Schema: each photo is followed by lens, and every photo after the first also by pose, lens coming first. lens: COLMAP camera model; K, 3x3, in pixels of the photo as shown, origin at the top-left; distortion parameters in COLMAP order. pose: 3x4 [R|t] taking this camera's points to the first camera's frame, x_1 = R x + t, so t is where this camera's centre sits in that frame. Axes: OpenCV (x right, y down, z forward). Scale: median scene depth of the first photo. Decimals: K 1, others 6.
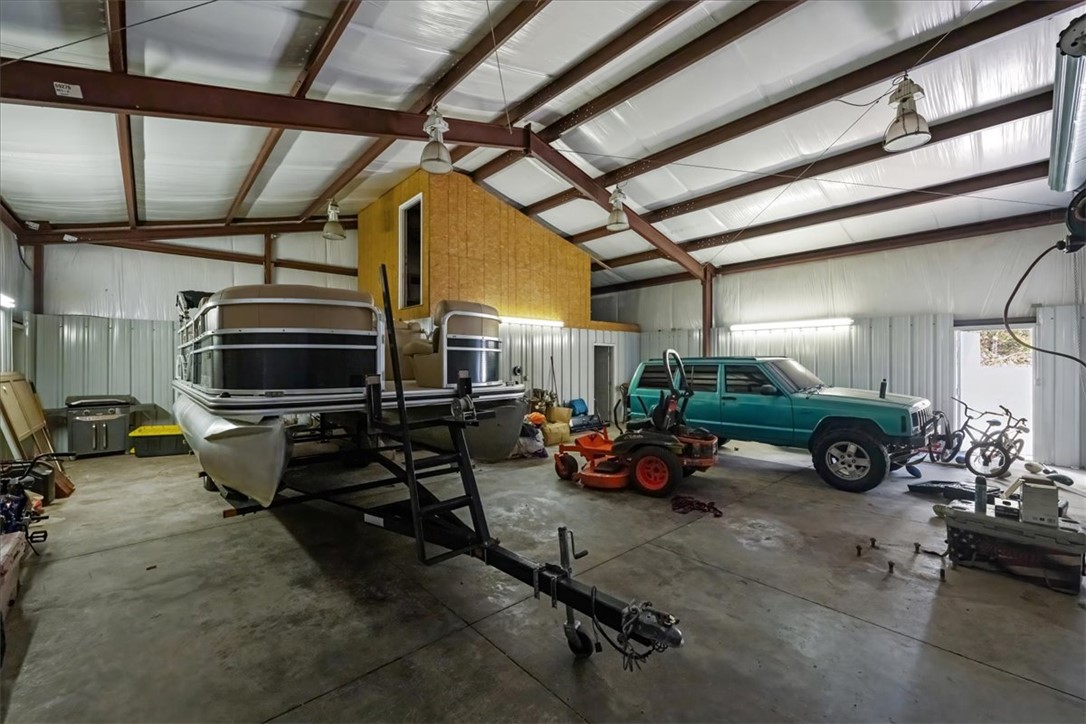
lens RADIAL K [[435.2, 0, 541.2], [0, 435.2, 366.2], [0, 0, 1]] dist [0.000232, -0.000113]
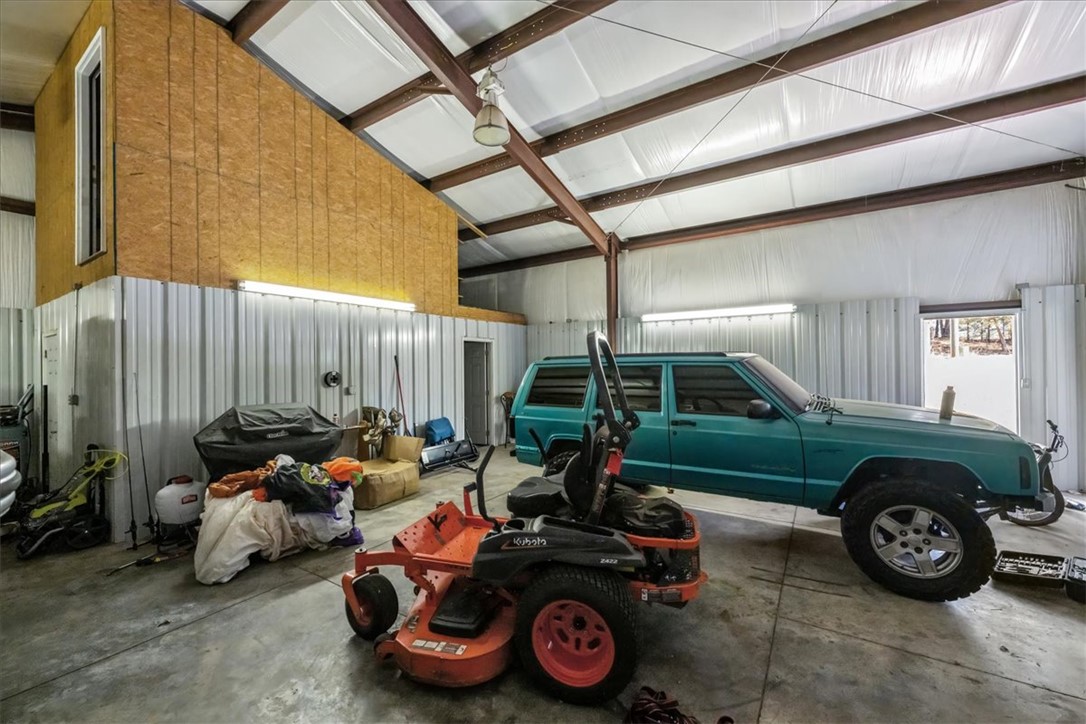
lens RADIAL K [[435.2, 0, 541.5], [0, 435.2, 365.5], [0, 0, 1]] dist [0.000232, -0.000113]
pose [[0.965244, -0.009675, 0.261172, 0.070693], [0.012210, 0.999893, -0.008086, 0.000109], [-0.261066, 0.010994, 0.965258, 0.345595]]
